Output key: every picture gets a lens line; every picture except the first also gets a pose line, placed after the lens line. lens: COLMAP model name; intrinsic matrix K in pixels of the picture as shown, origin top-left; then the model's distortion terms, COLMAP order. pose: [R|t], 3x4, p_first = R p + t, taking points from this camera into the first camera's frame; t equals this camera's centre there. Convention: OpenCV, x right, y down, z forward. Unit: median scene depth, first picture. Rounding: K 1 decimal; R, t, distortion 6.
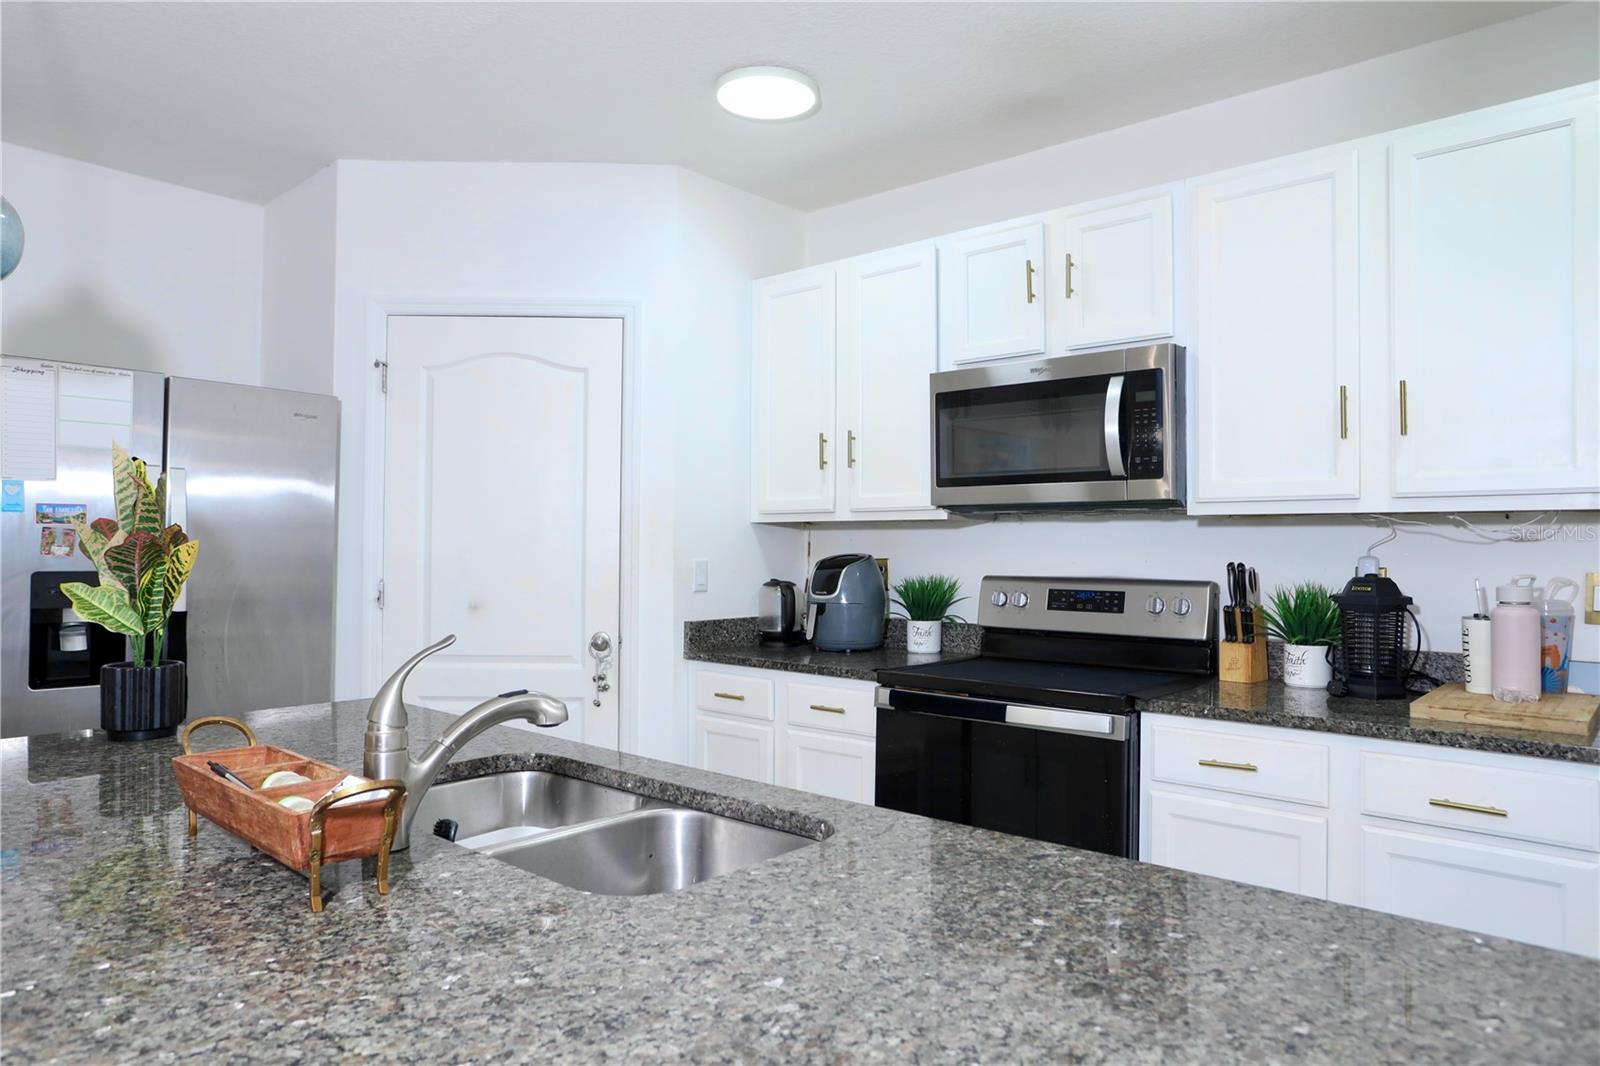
lens RADIAL K [[1018.6, 0, 780.1], [0, 1018.6, 519.8], [0, 0, 1]] dist [-0.023961, 0.002789]
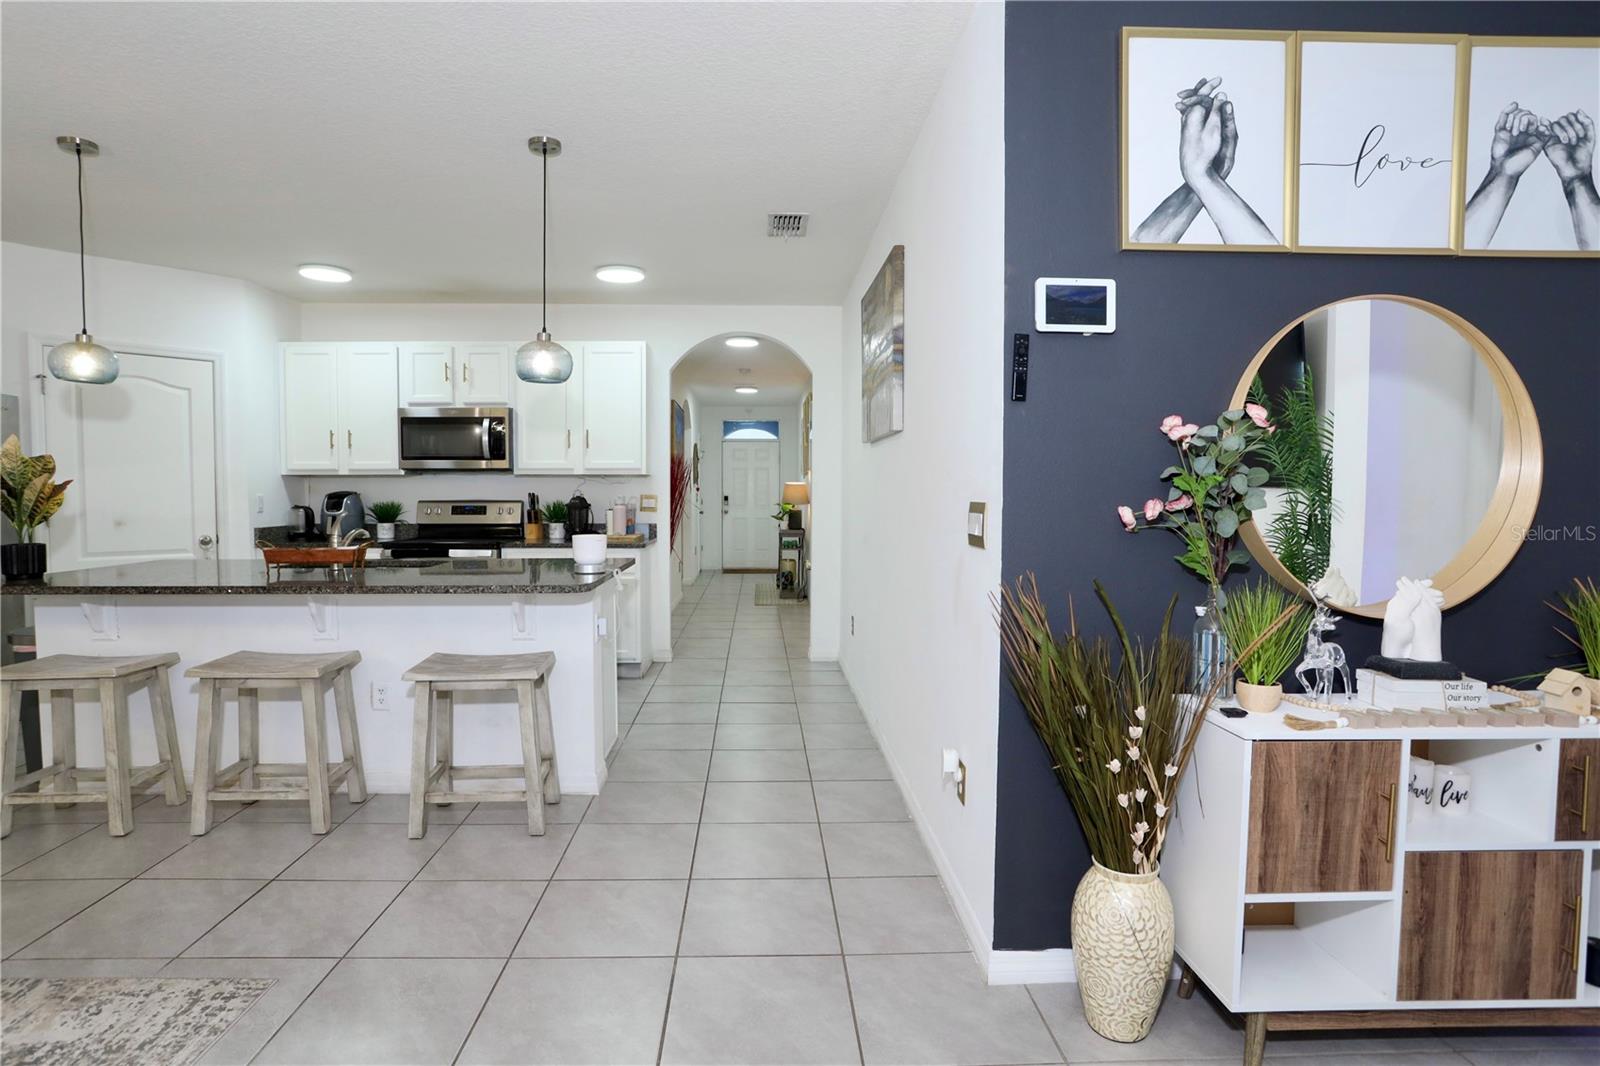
lens RADIAL K [[833.1, 0, 741.7], [0, 833.1, 522.6], [0, 0, 1]] dist [-0.003839, 0.000091]
pose [[0.749026, -0.032281, 0.661753, -0.491085], [-0.012871, 0.997915, 0.063248, -0.020623], [-0.662415, -0.055892, 0.747049, -0.835619]]
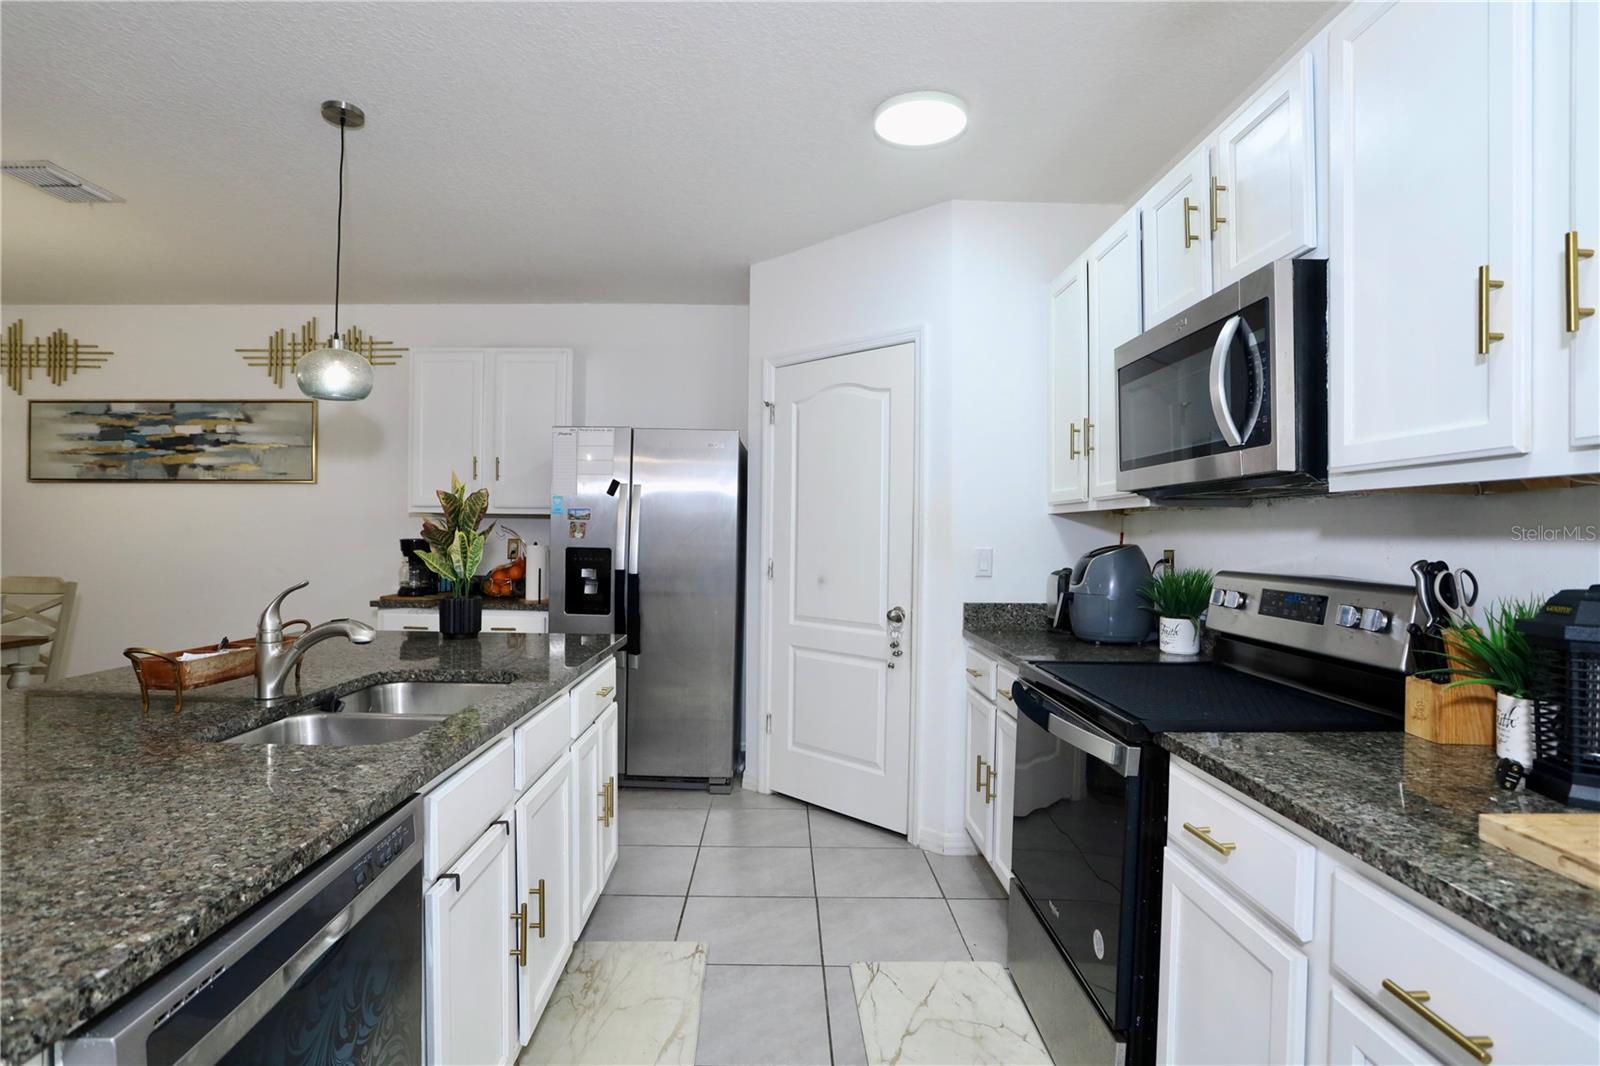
lens RADIAL K [[803.6, 0, 800.0], [0, 803.6, 533.0], [0, 0, 1]] dist [-0.058044, 0.052898]
pose [[0.688559, 0.002589, -0.725176, 0.477337], [0.009724, 0.999871, 0.012803, 0.011117], [0.725115, -0.015867, 0.688445, 0.294481]]
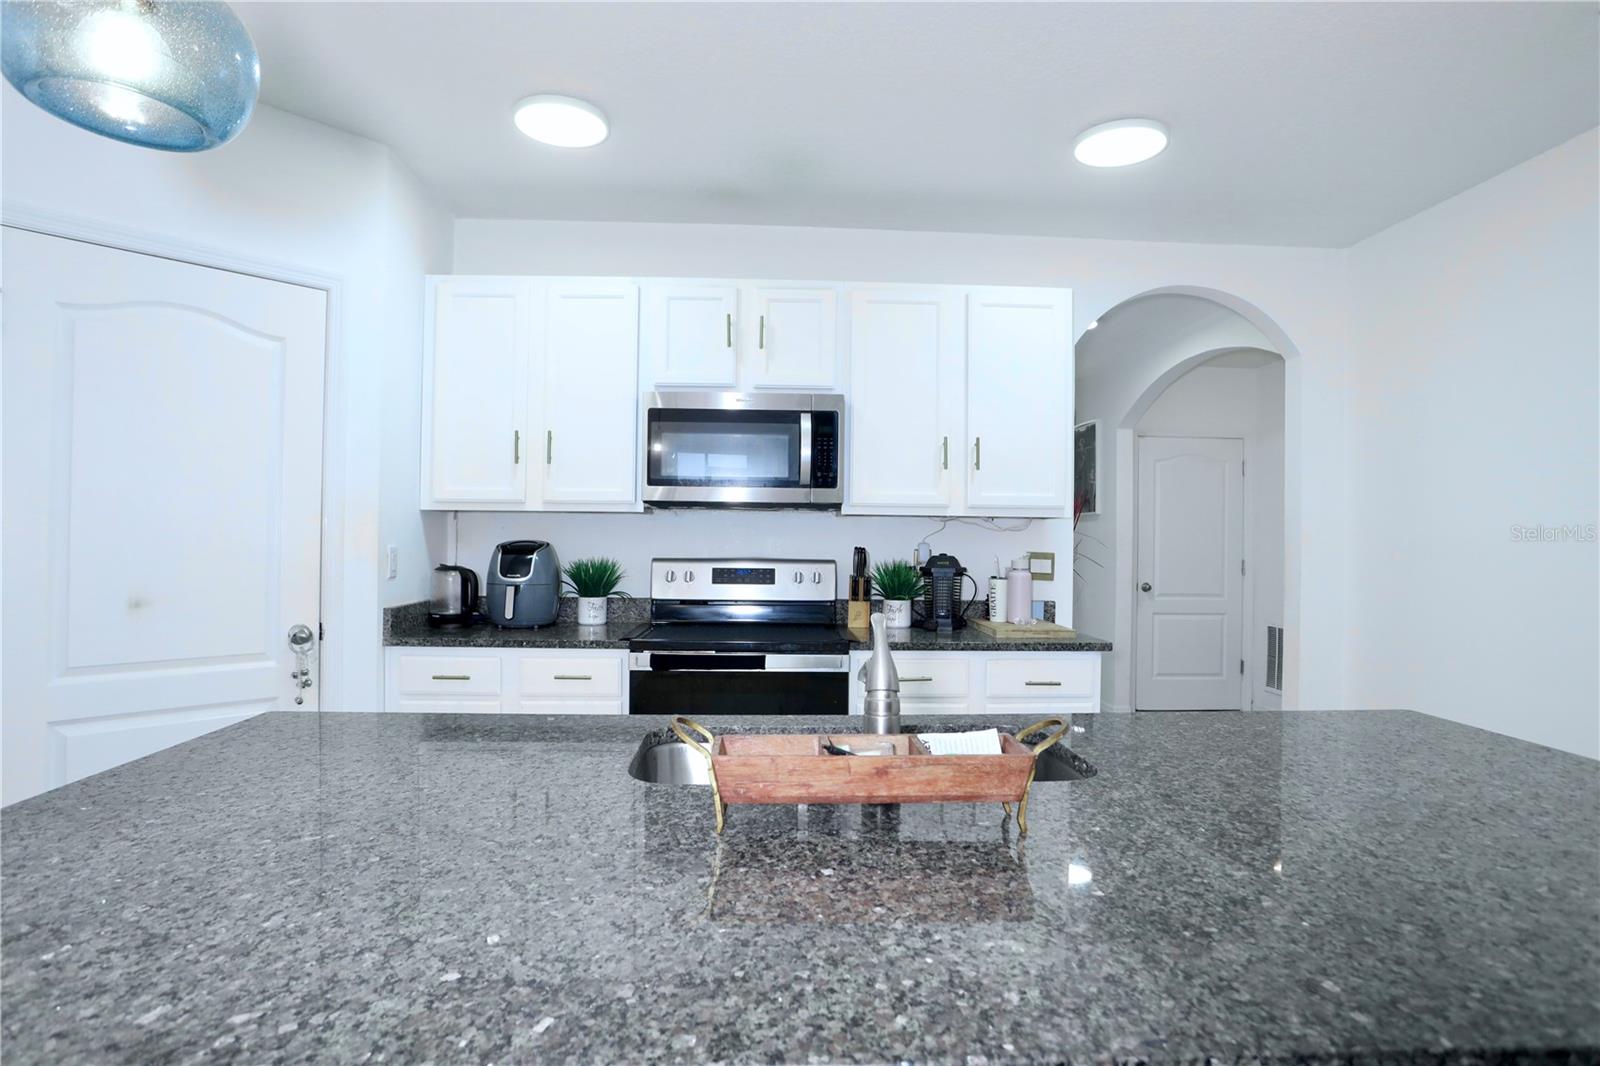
lens RADIAL K [[871.7, 0, 790.2], [0, 871.7, 528.2], [0, 0, 1]] dist [-0.076469, 0.061555]
pose [[0.715418, 0.010903, 0.698611, -0.447110], [-0.024634, 0.999650, 0.009625, 0.004447], [-0.698262, -0.024095, 0.715437, 0.141750]]
